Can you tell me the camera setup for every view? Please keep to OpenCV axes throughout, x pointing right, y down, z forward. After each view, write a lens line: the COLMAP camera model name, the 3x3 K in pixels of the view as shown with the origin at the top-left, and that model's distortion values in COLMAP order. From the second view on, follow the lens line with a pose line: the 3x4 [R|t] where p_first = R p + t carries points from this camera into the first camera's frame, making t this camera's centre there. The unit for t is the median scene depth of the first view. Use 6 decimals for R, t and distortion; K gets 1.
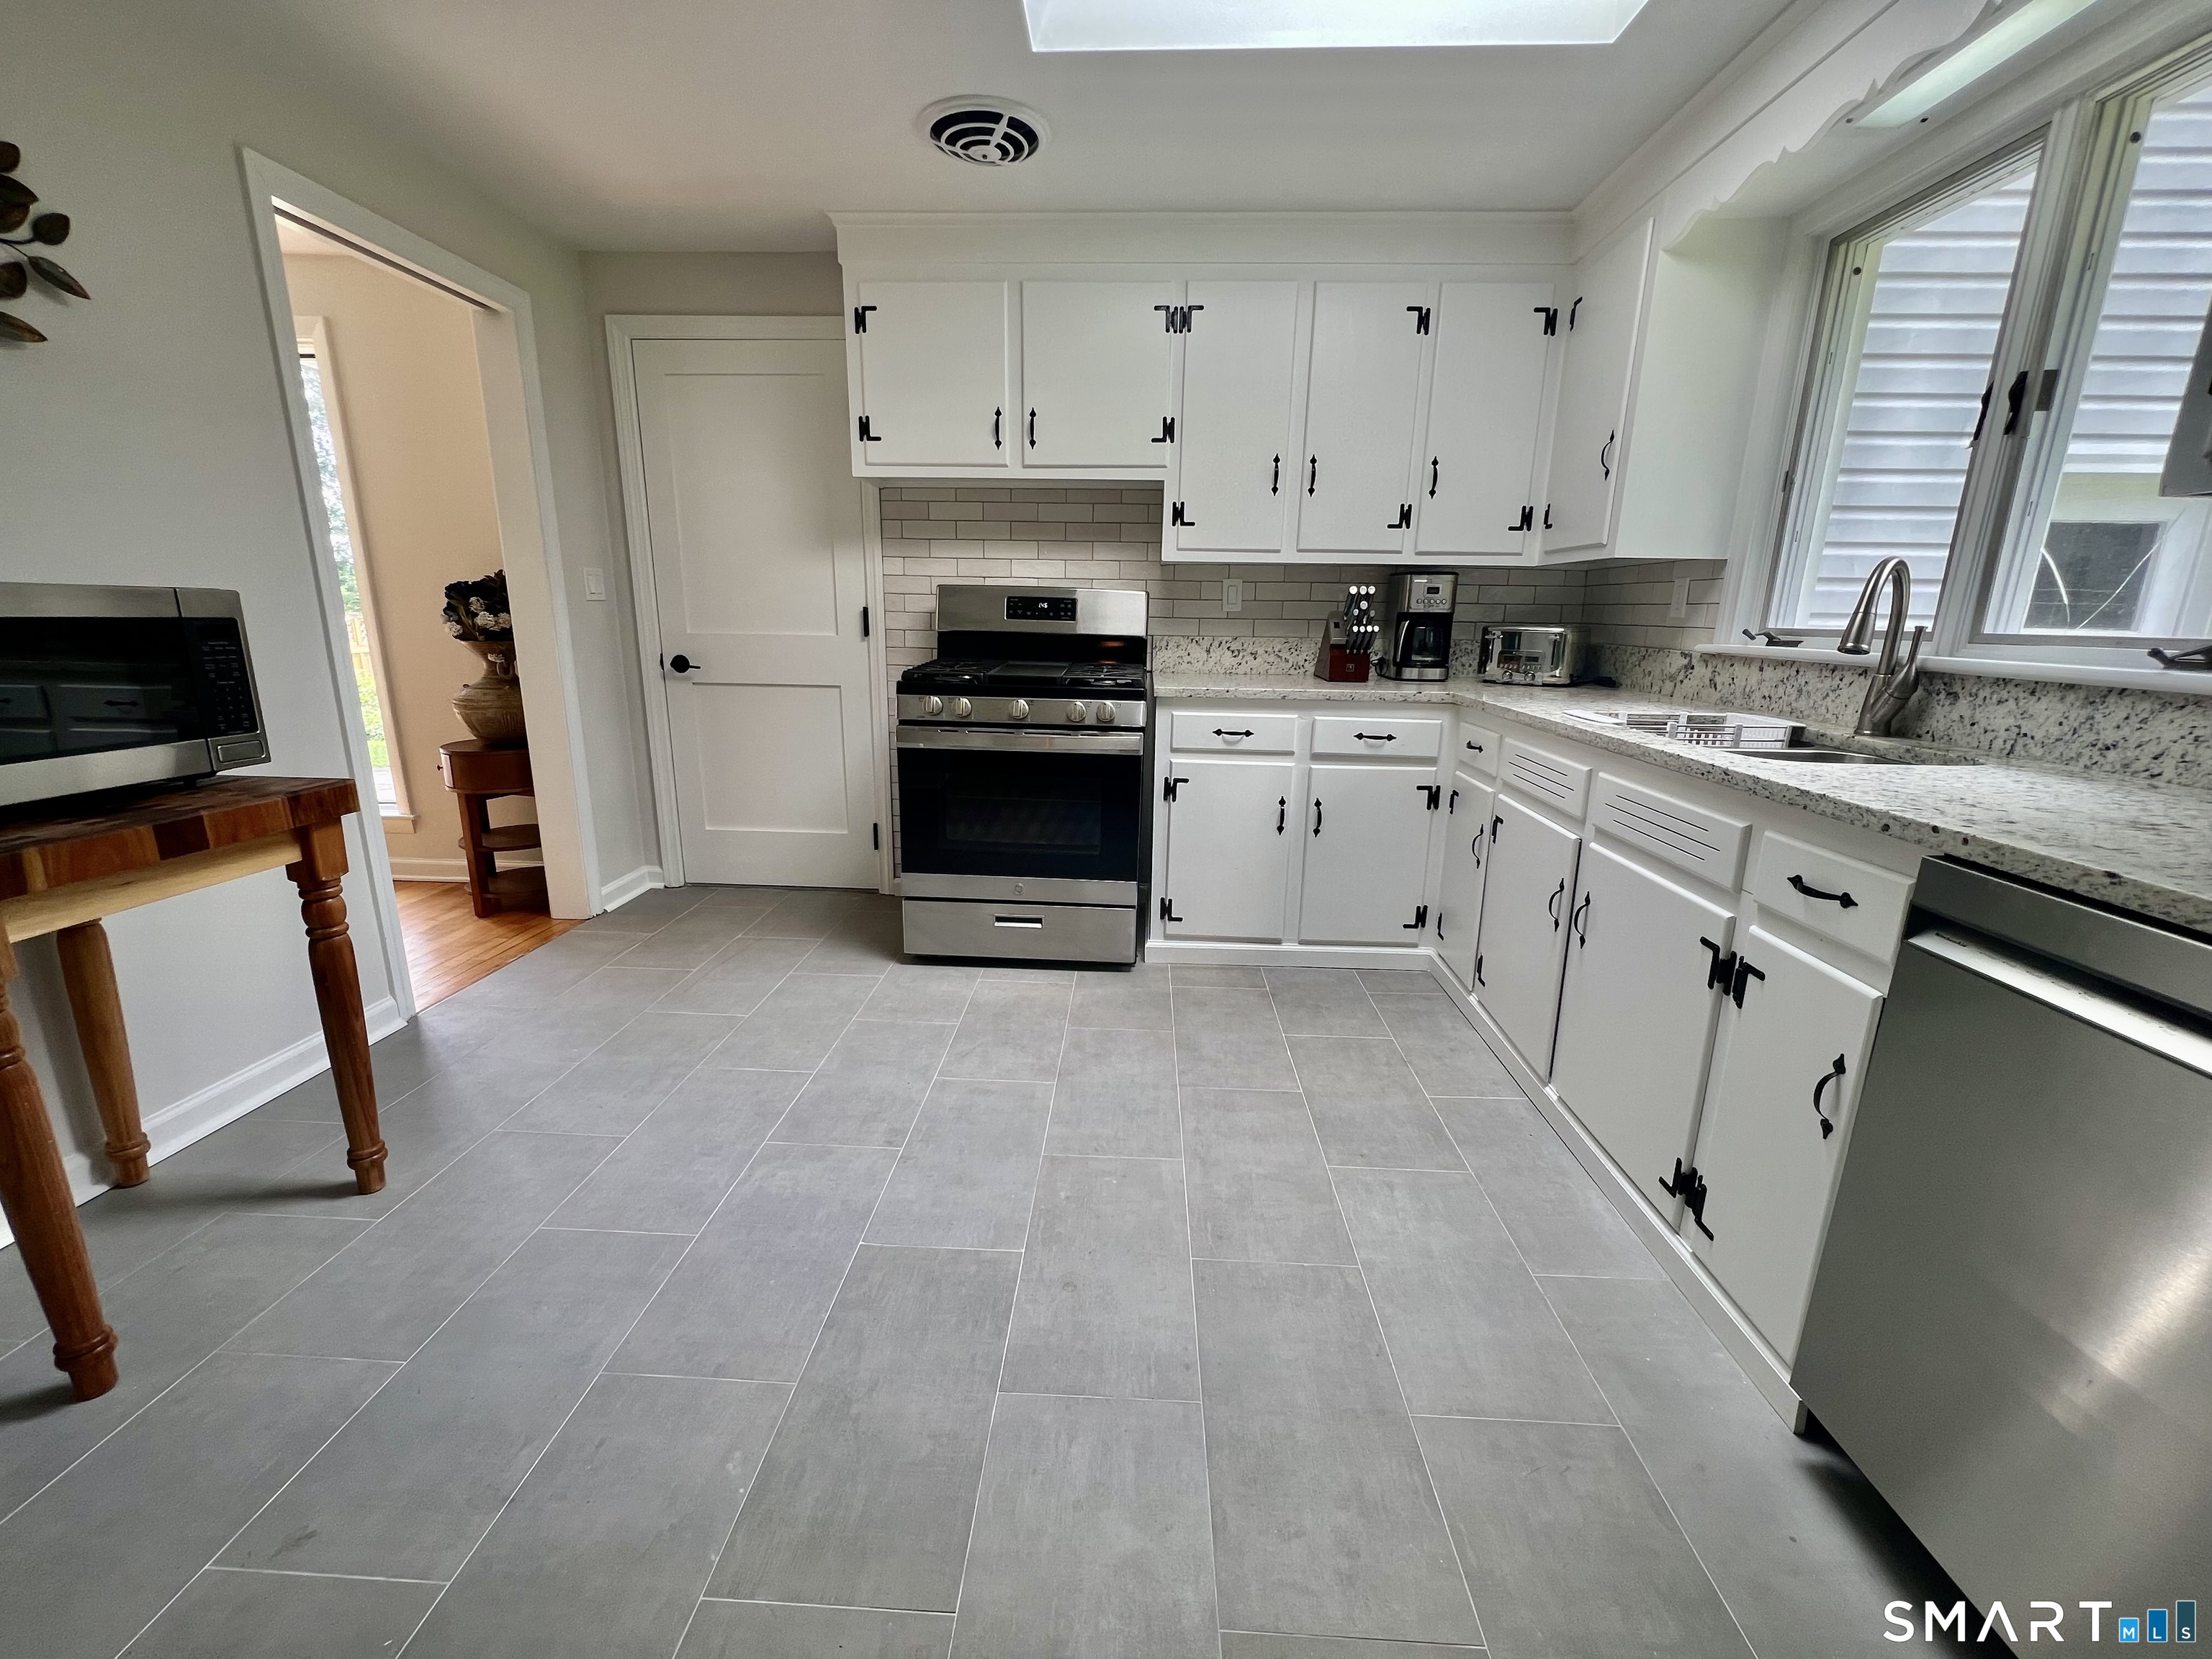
lens RADIAL K [[890.6, 0, 1101.2], [0, 890.6, 823.0], [0, 0, 1]] dist [-0.003895, -0.000262]
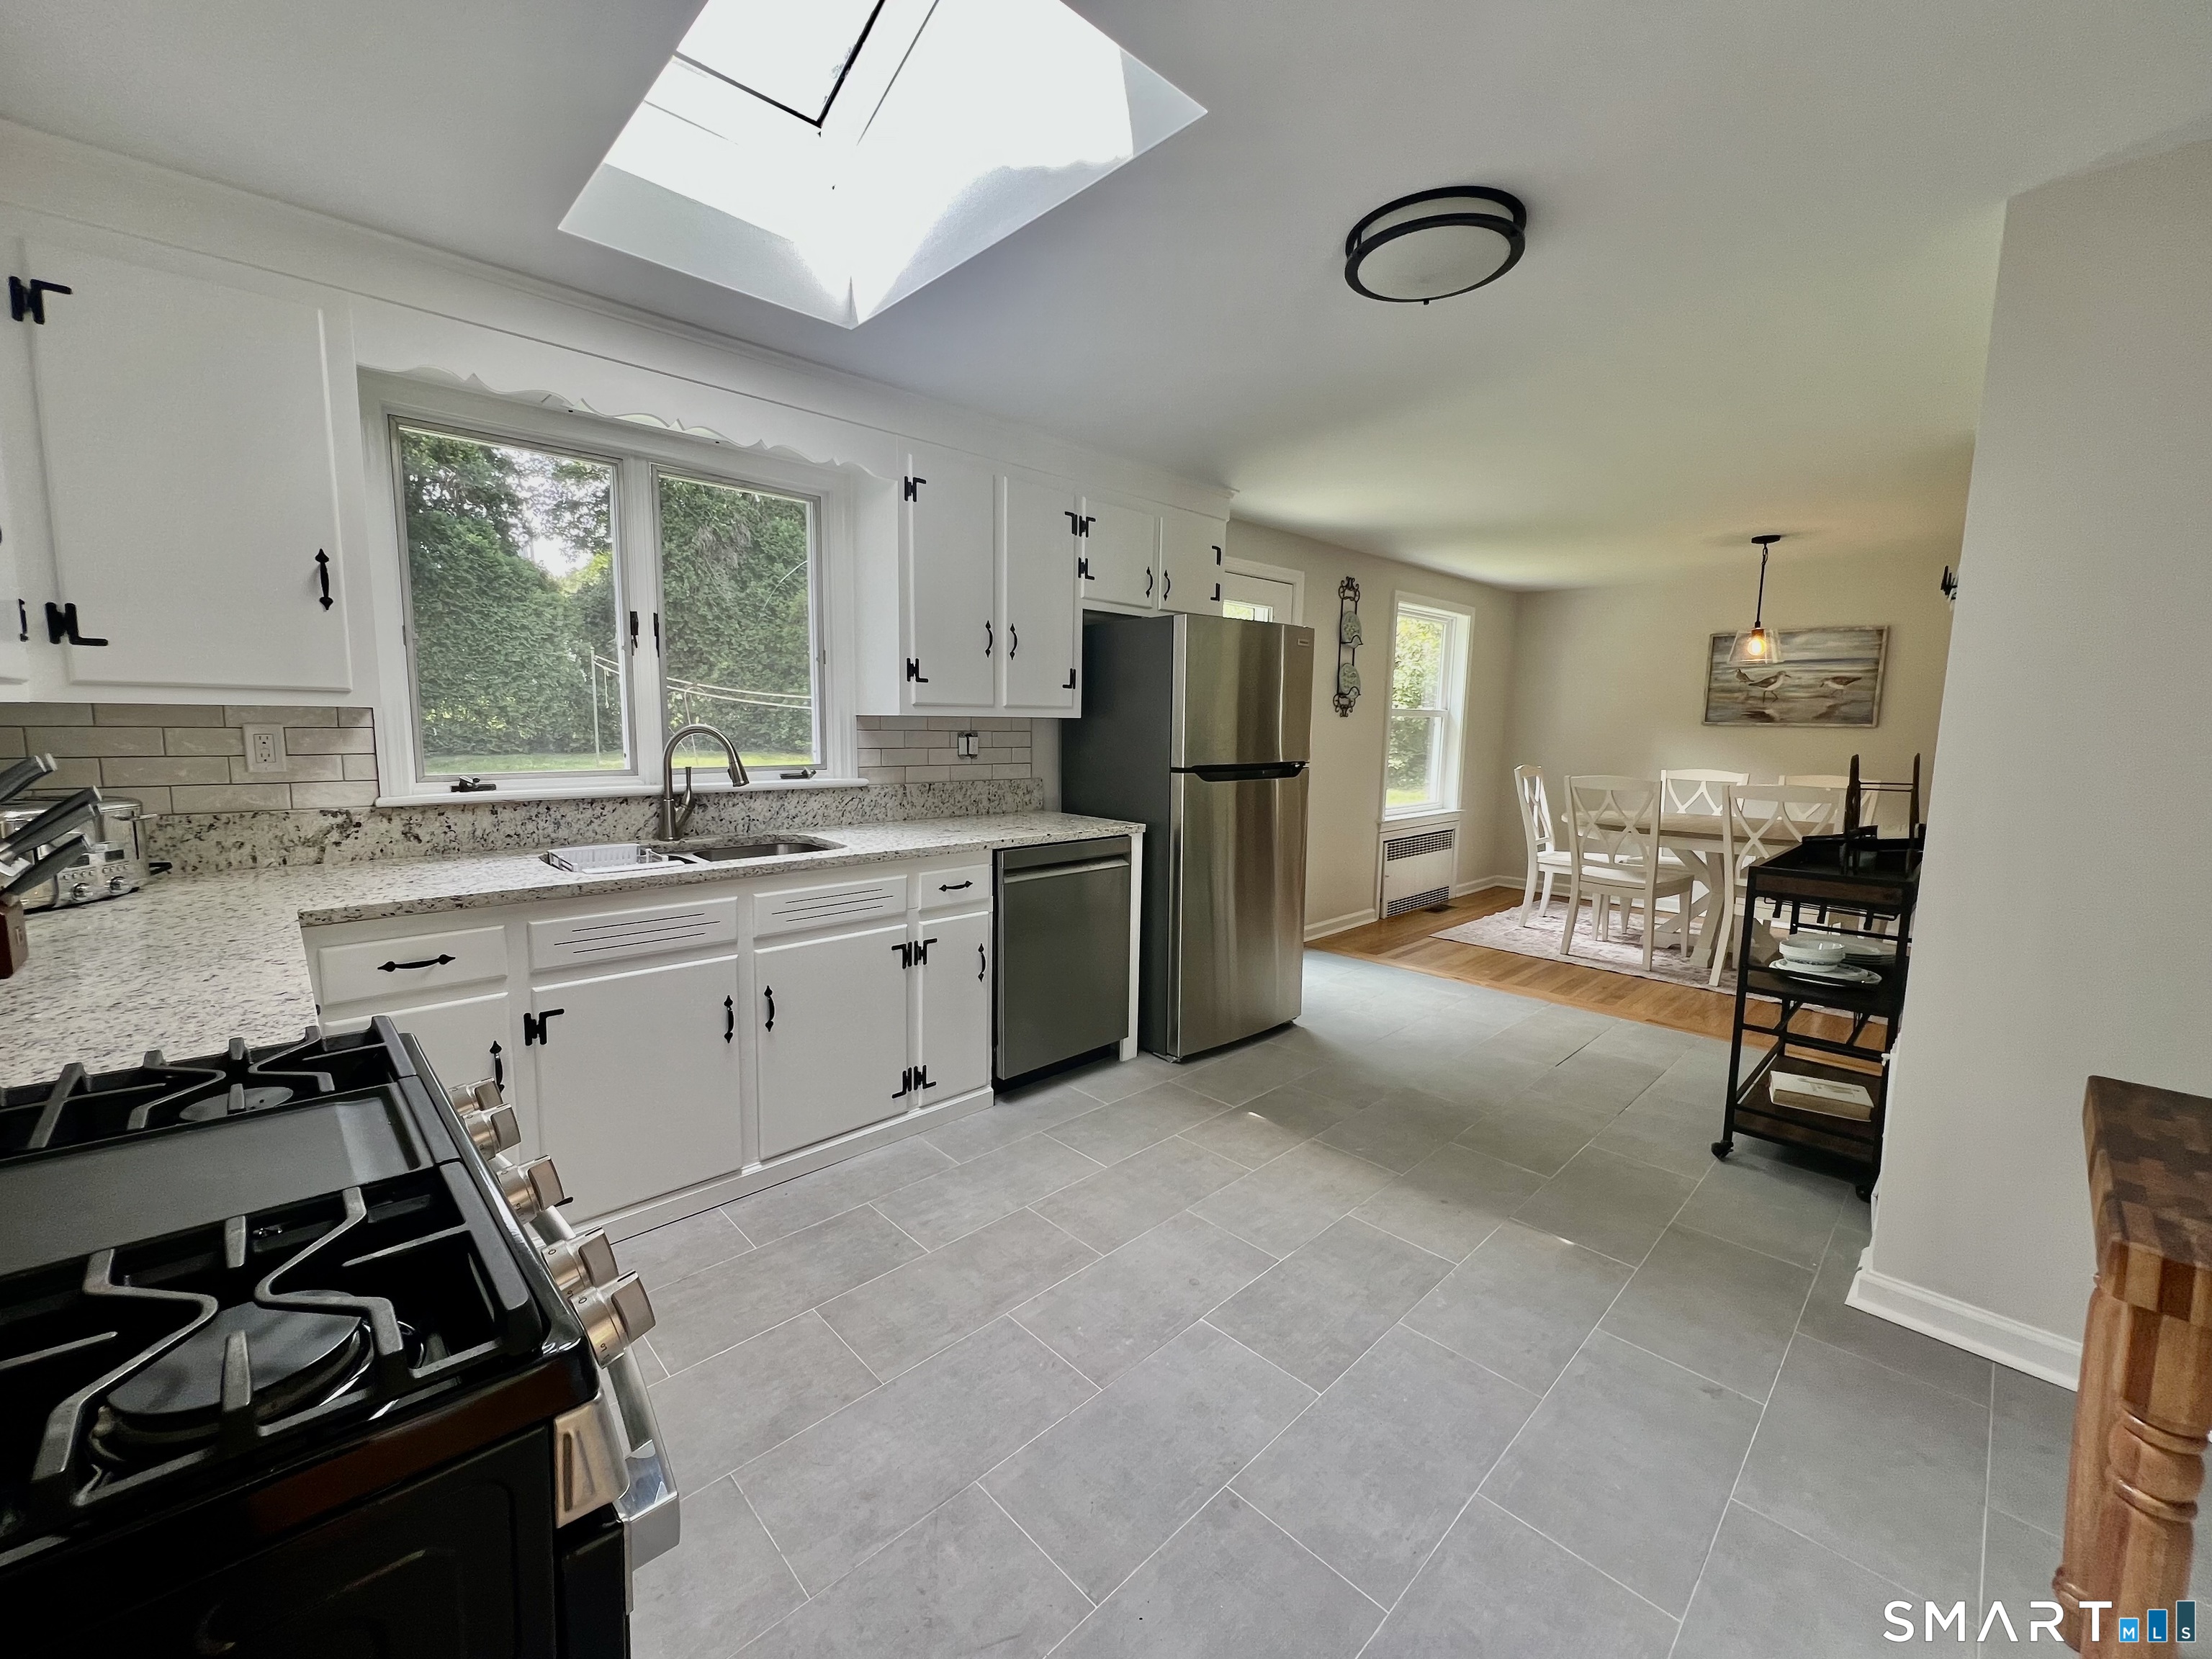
lens RADIAL K [[890.6, 0, 1101.2], [0, 890.6, 823.0], [0, 0, 1]] dist [-0.003895, -0.000262]
pose [[-0.727734, -0.108647, 0.677199, -0.426593], [0.132929, 0.946308, 0.294670, -0.306336], [-0.672854, 0.304461, -0.674218, 0.991540]]
